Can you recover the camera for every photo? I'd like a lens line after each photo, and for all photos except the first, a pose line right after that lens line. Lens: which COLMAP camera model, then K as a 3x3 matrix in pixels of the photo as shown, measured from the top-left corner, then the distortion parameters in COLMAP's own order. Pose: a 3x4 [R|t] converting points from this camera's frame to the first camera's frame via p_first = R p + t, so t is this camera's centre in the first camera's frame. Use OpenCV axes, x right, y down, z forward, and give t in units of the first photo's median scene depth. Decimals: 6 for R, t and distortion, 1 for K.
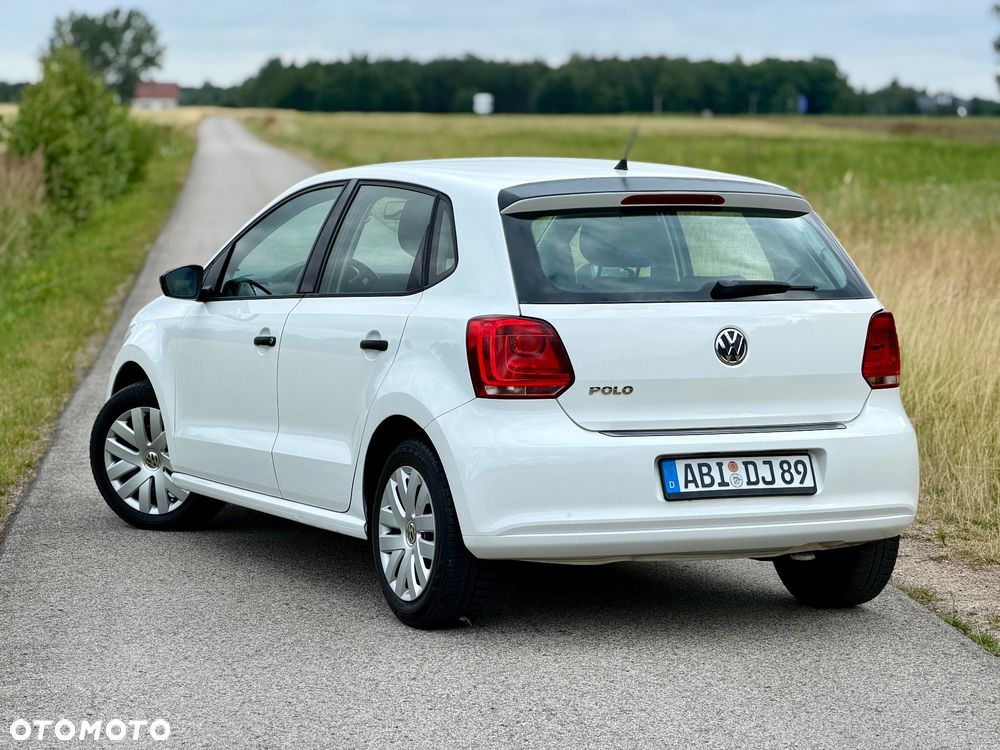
lens RADIAL K [[3004.8, 0, 497.0], [0, 3004.8, 367.5], [0, 0, 1]] dist [0.235862, 0.000000]
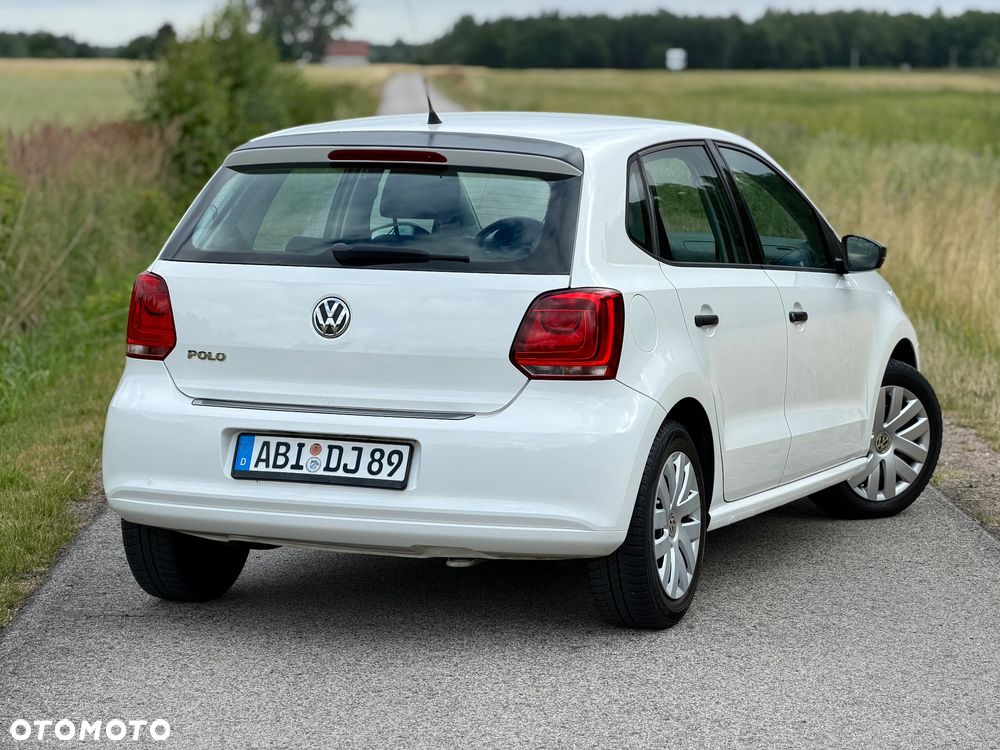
lens RADIAL K [[3004.8, 0, 496.0], [0, 3004.8, 376.8], [0, 0, 1]] dist [0.235862, 0.000000]
pose [[0.671680, 0.067379, -0.737771, 0.776044], [-0.060707, 0.997512, 0.035832, -0.024435], [0.738350, 0.020720, 0.674099, 0.424608]]
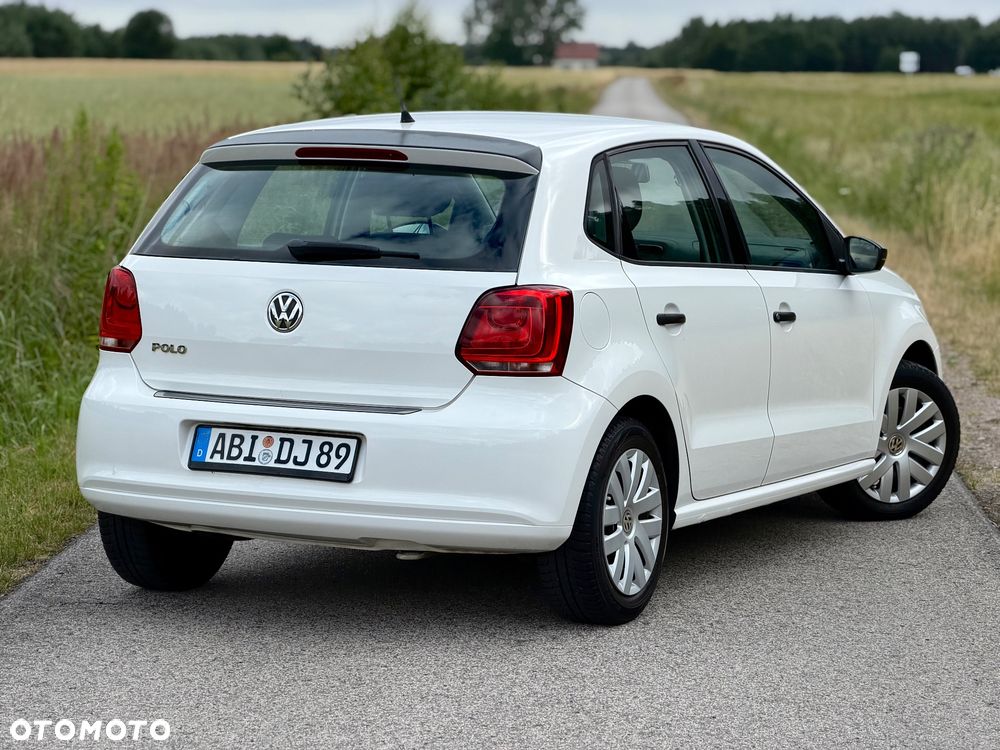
lens RADIAL K [[3004.8, 0, 501.0], [0, 3004.8, 367.4], [0, 0, 1]] dist [0.235862, 0.000000]
pose [[0.613886, 0.071594, -0.786141, 0.838417], [-0.069250, 0.996924, 0.036713, -0.028285], [0.786351, 0.031902, 0.616955, 0.482312]]
